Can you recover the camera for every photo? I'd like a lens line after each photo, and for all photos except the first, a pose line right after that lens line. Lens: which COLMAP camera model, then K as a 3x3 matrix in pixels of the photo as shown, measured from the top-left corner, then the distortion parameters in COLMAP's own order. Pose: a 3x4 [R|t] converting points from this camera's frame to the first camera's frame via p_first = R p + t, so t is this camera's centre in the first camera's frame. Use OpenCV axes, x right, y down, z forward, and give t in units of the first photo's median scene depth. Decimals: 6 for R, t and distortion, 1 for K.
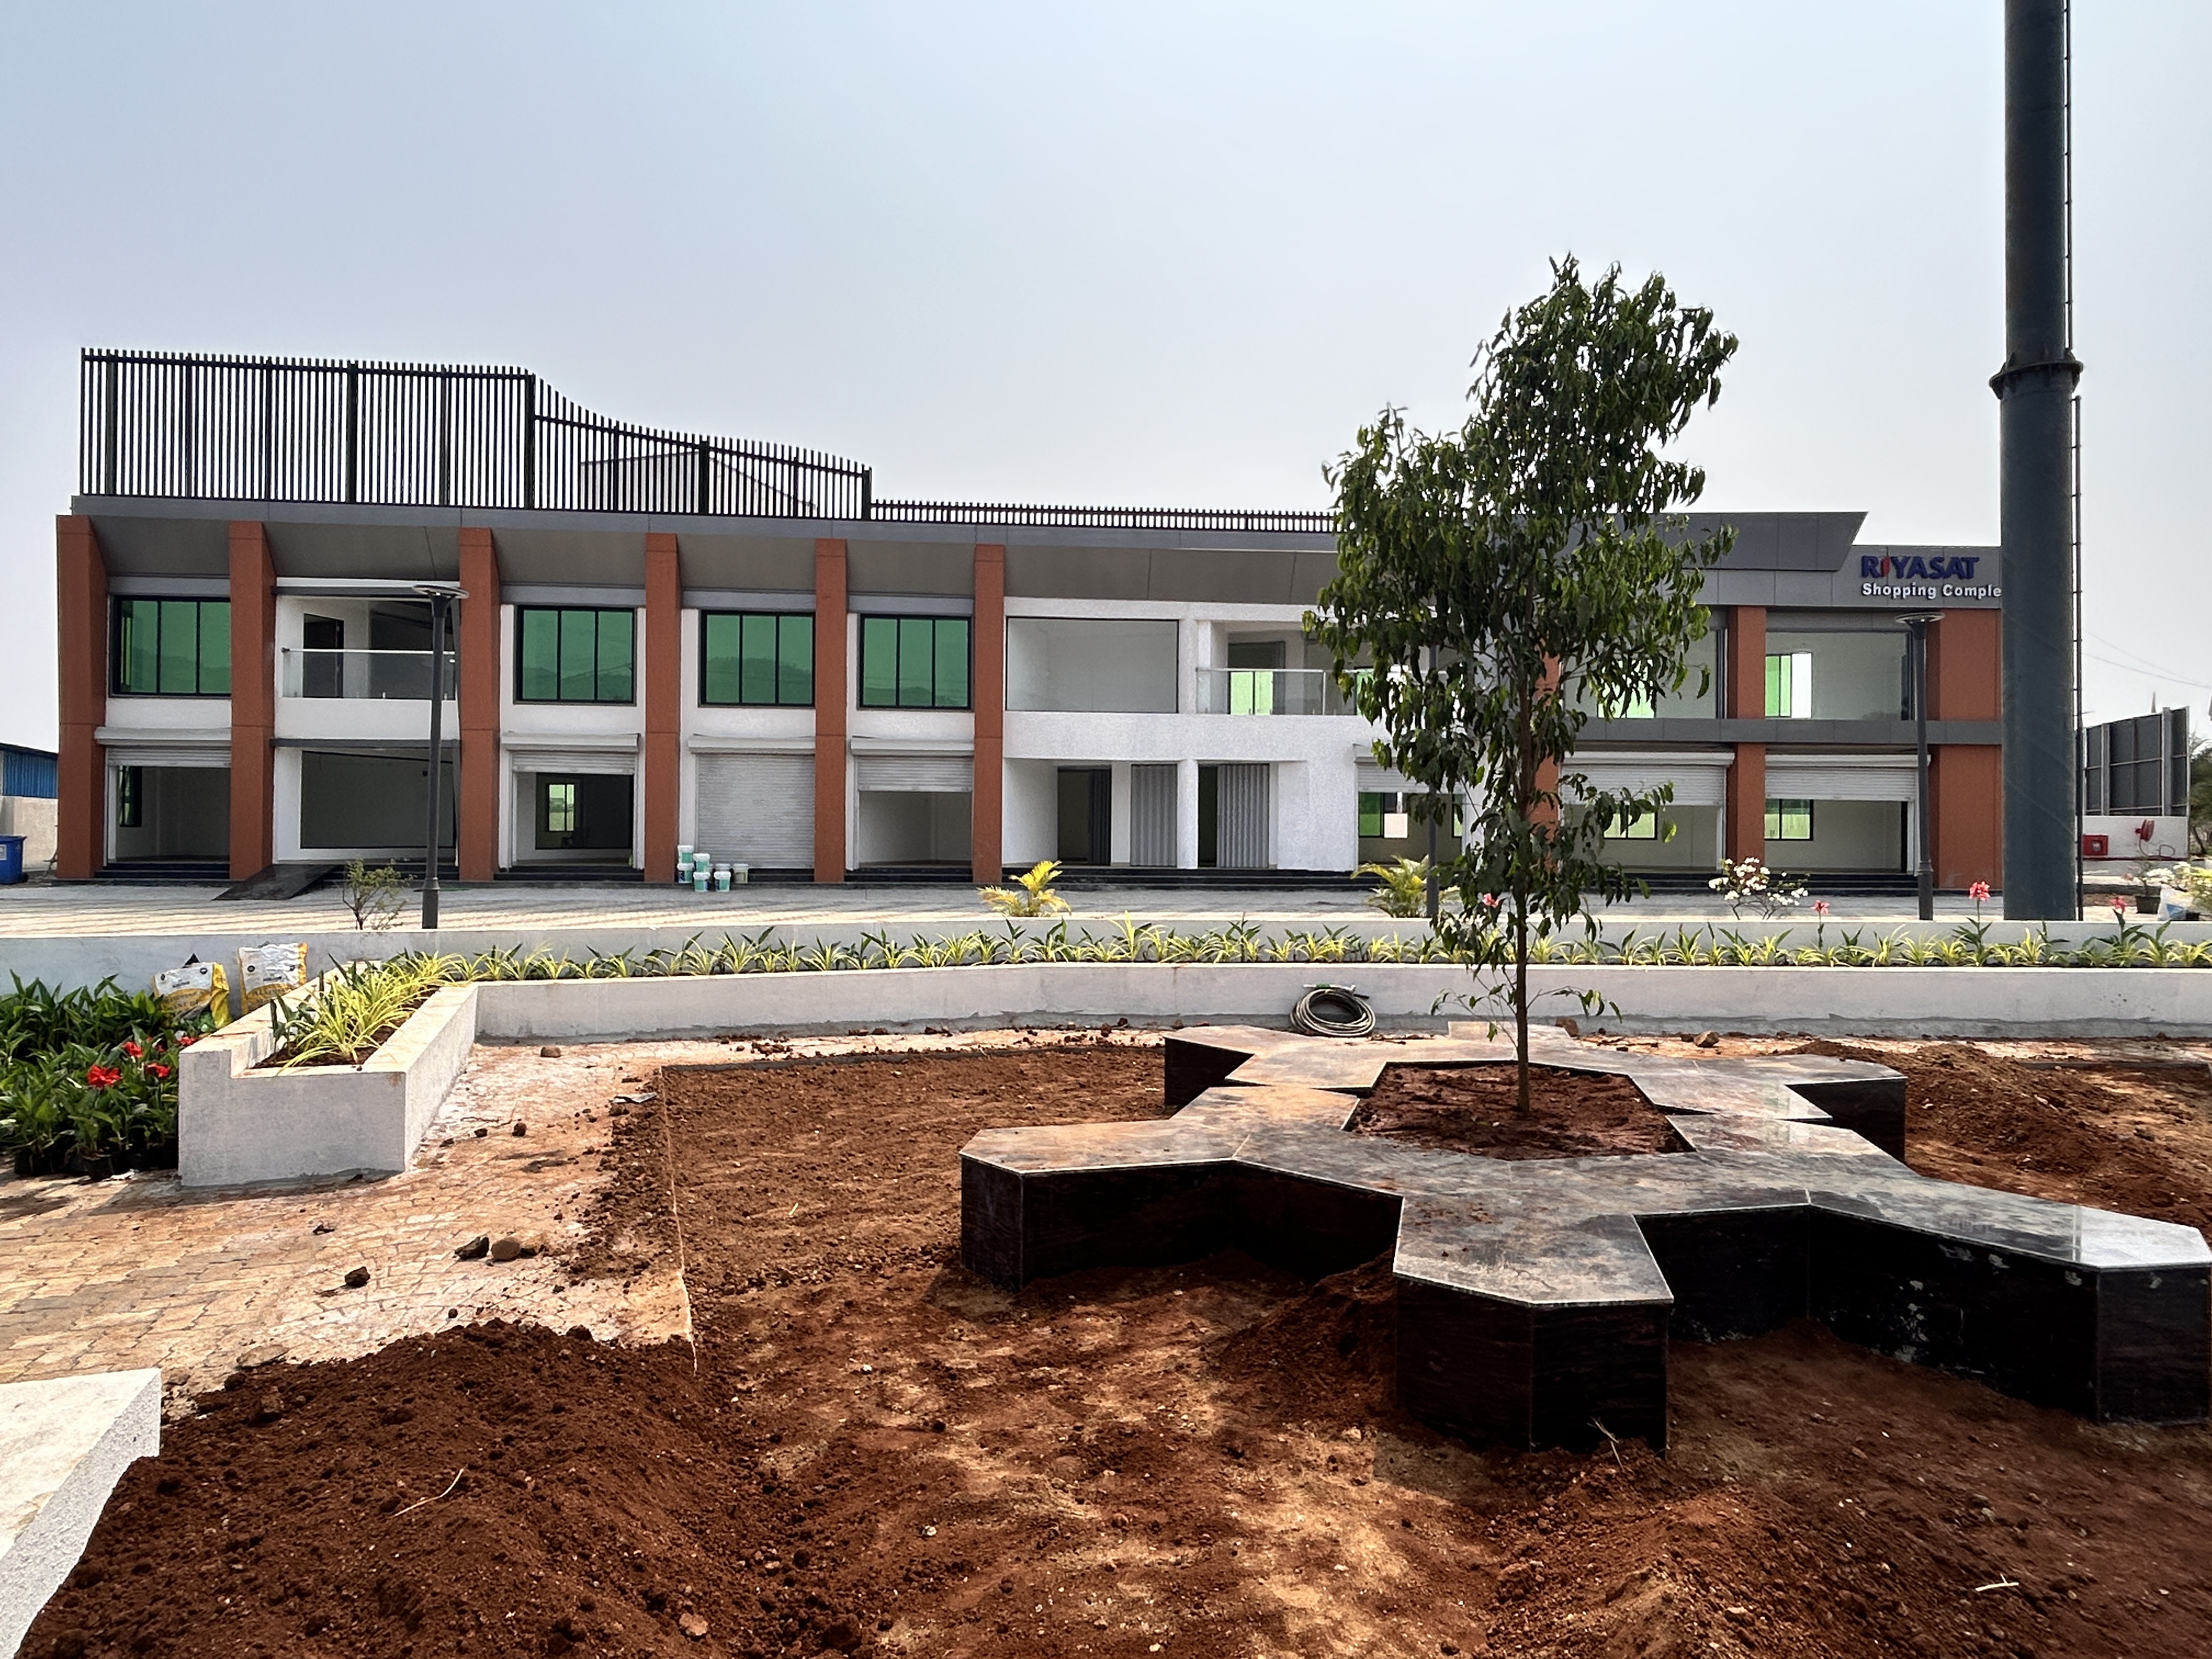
lens RADIAL K [[1304.8, 0, 1106.0], [0, 1304.8, 829.5], [0, 0, 1]] dist [-0.006277, -0.000309]
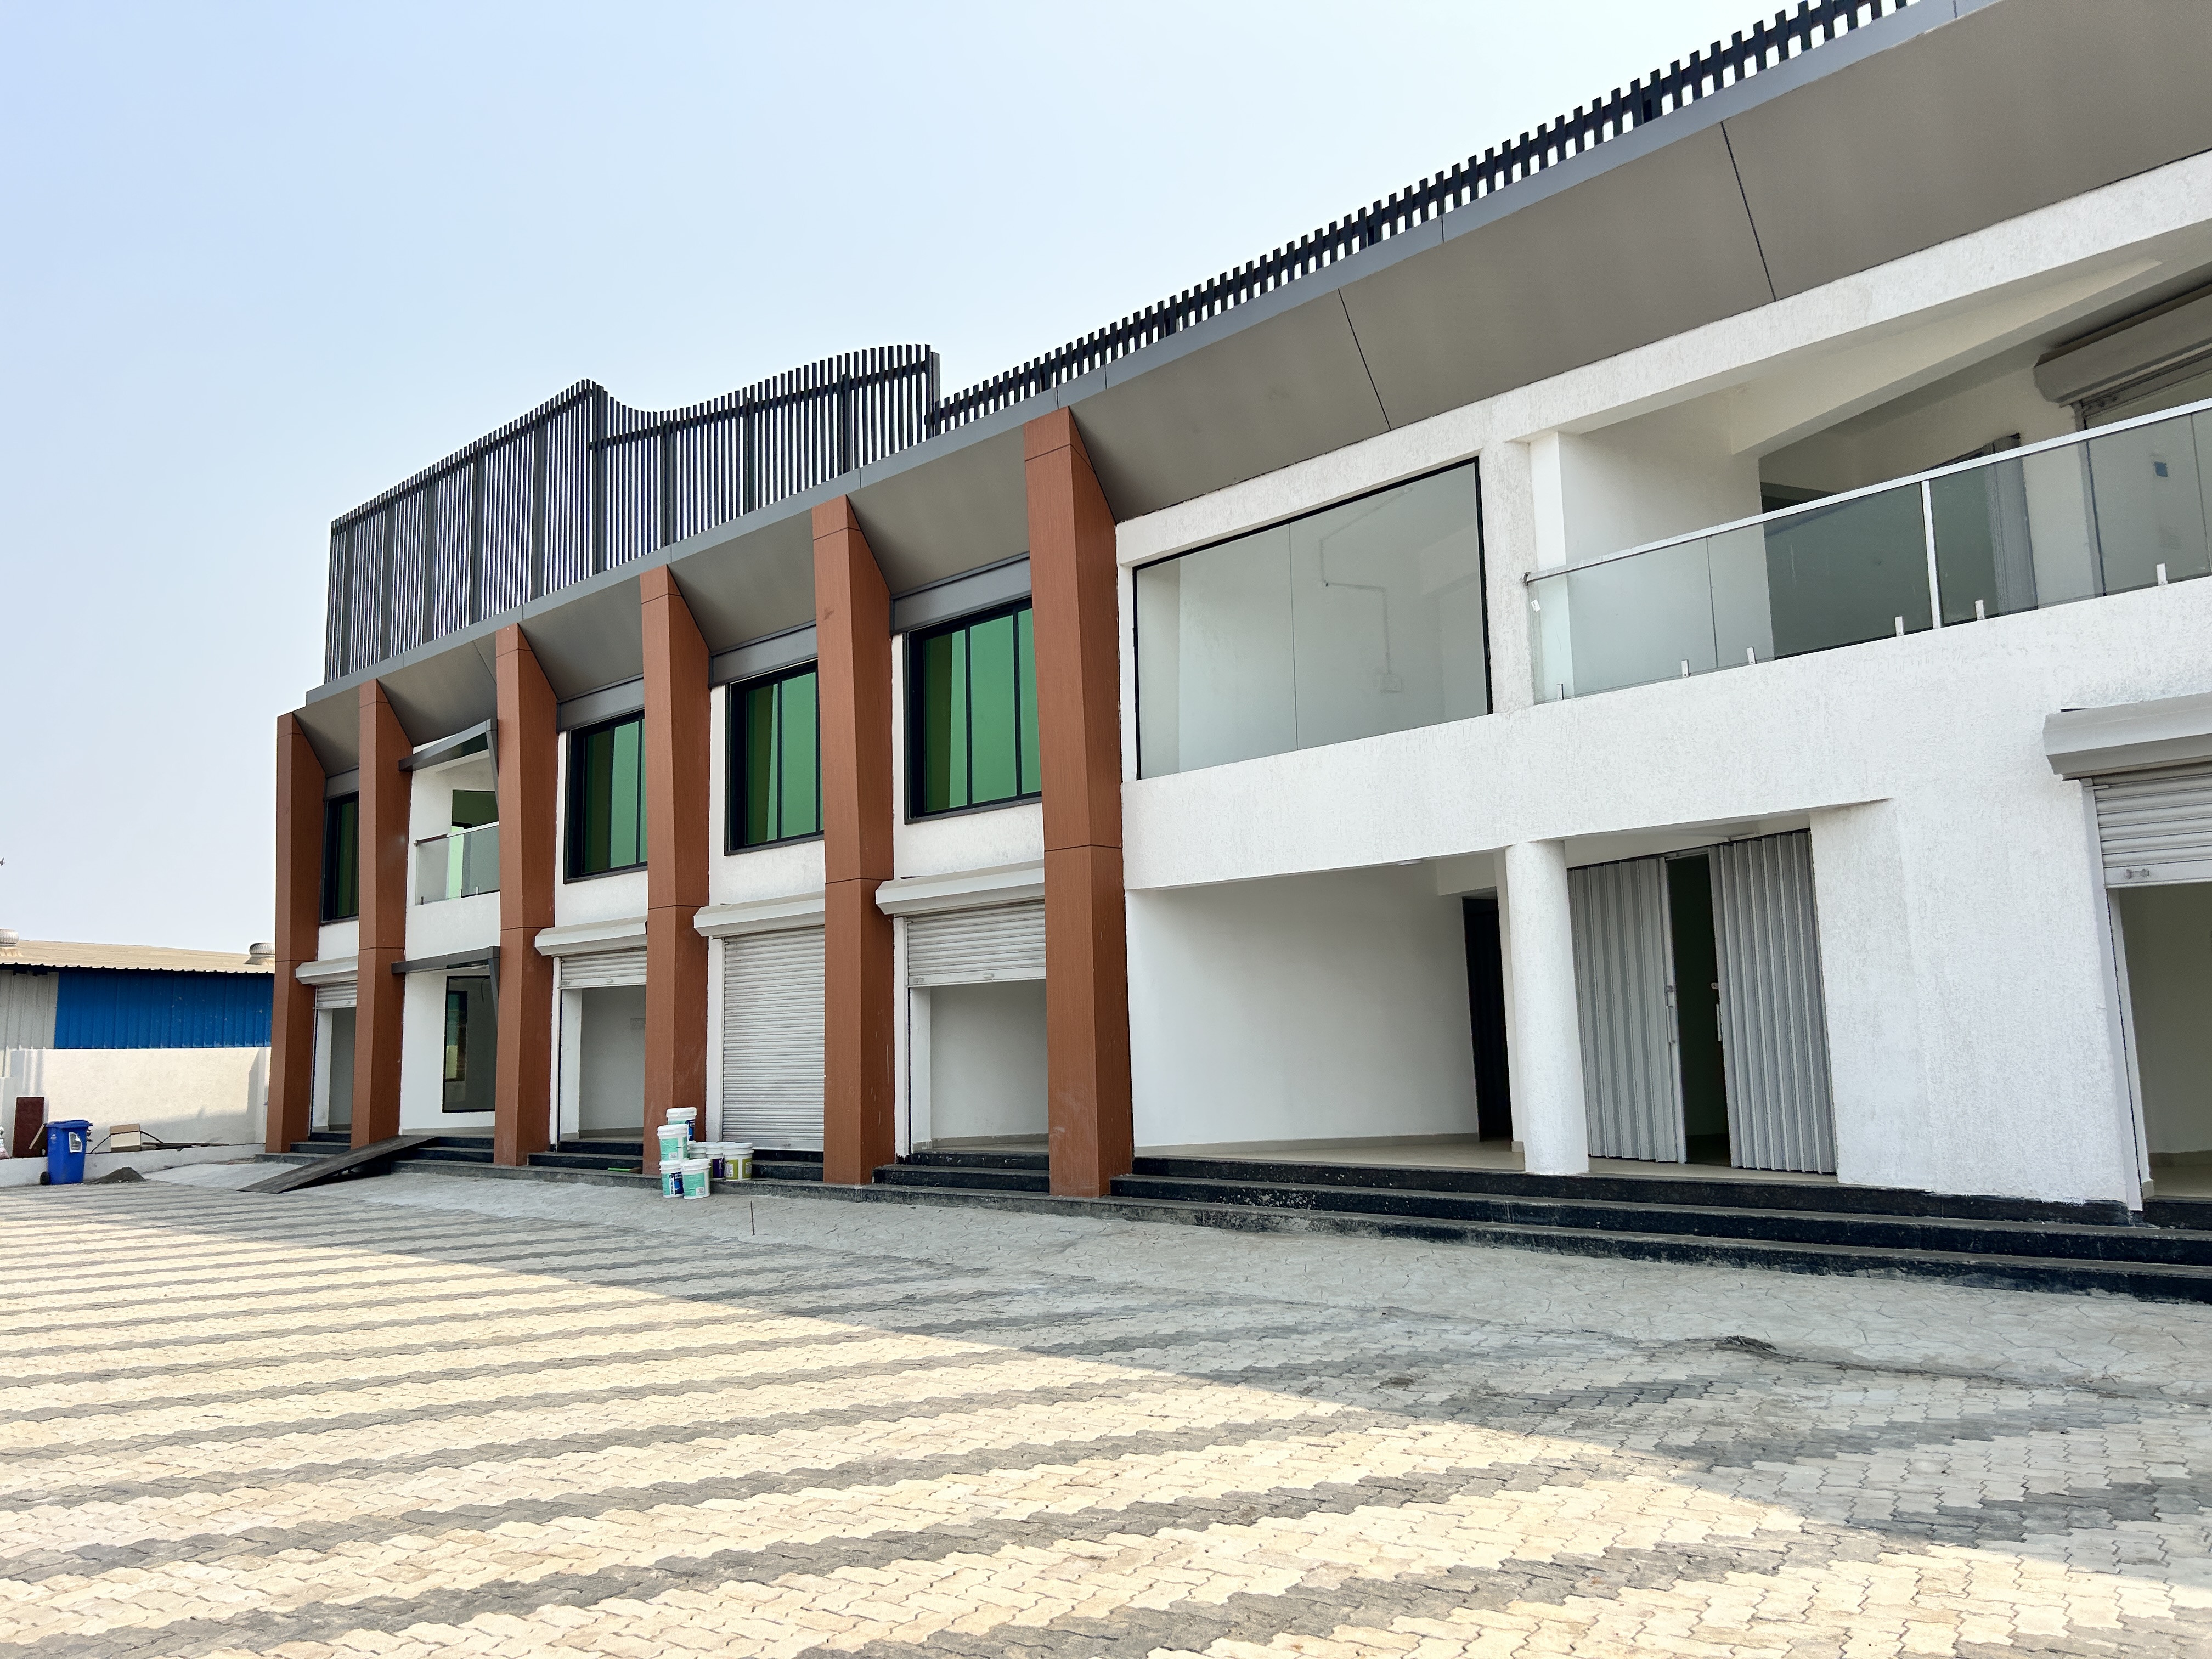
lens RADIAL K [[1659.4, 0, 1107.0], [0, 1659.4, 803.1], [0, 0, 1]] dist [0.076212, -0.117283]
pose [[0.643373, -0.135524, -0.753462, 0.323240], [0.038756, 0.988710, -0.144745, -0.005677], [0.764572, 0.063924, 0.641361, 0.641408]]
